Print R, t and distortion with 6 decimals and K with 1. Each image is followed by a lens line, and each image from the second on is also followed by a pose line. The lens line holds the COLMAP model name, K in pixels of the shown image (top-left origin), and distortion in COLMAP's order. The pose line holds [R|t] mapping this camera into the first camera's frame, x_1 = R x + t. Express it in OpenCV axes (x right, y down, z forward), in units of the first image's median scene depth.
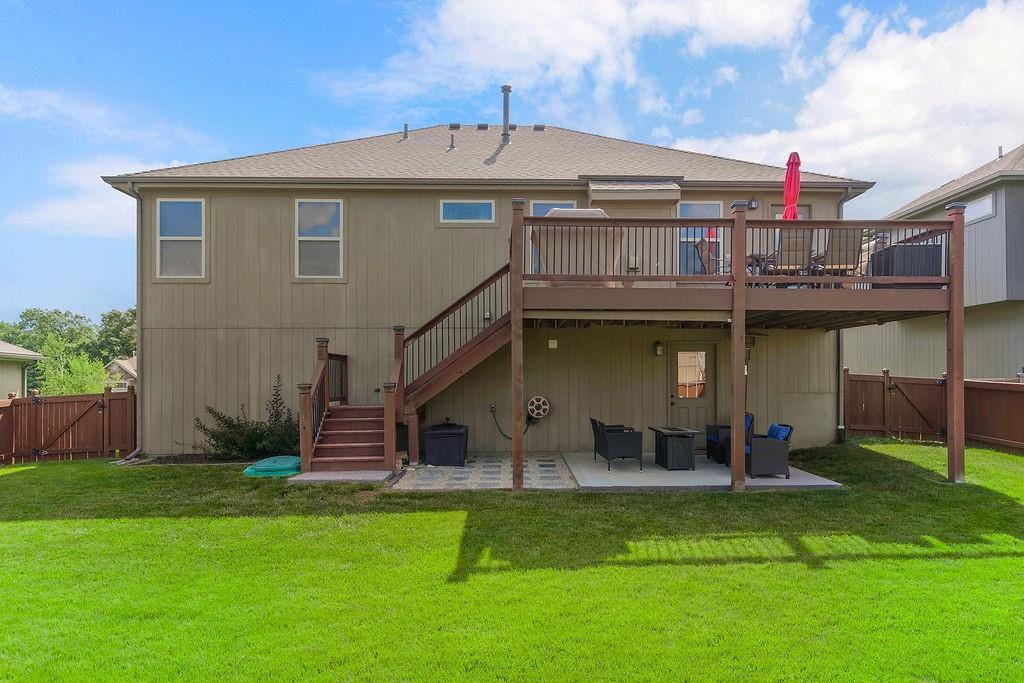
lens RADIAL K [[654.8, 0, 512.0], [0, 654.8, 341.5], [0, 0, 1]] dist [-0.000577, 0.000038]
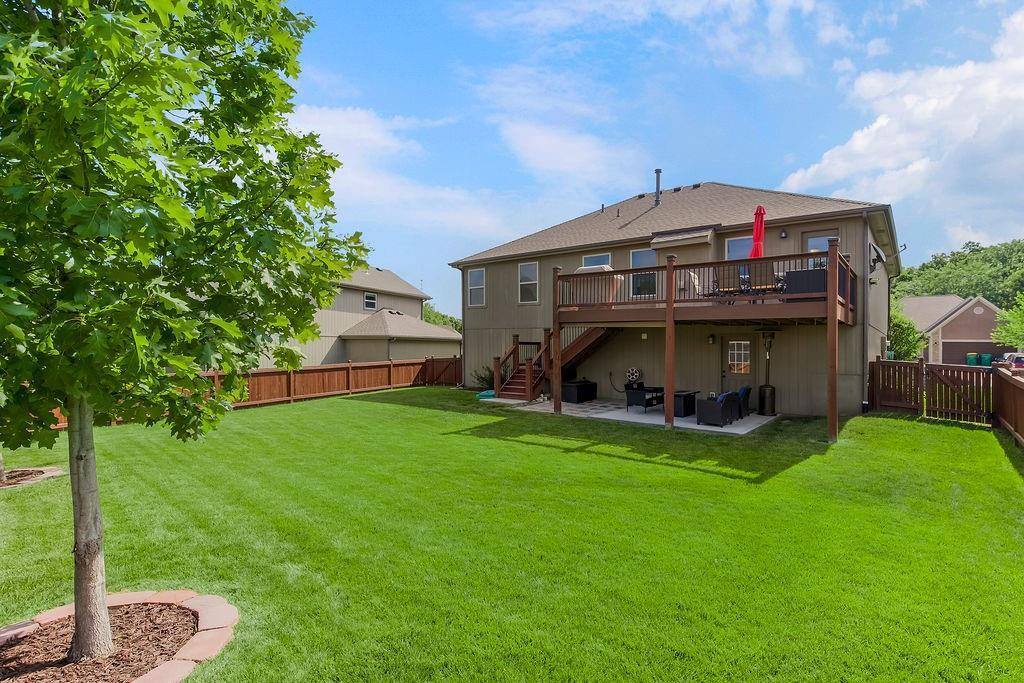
lens RADIAL K [[470.2, 0, 516.3], [0, 470.2, 337.9], [0, 0, 1]] dist [-0.023608, 0.008884]
pose [[0.771836, 0.003572, -0.635811, 0.577247], [0.018822, 0.999418, 0.028463, -0.032541], [0.635543, -0.033936, 0.771319, -0.118254]]
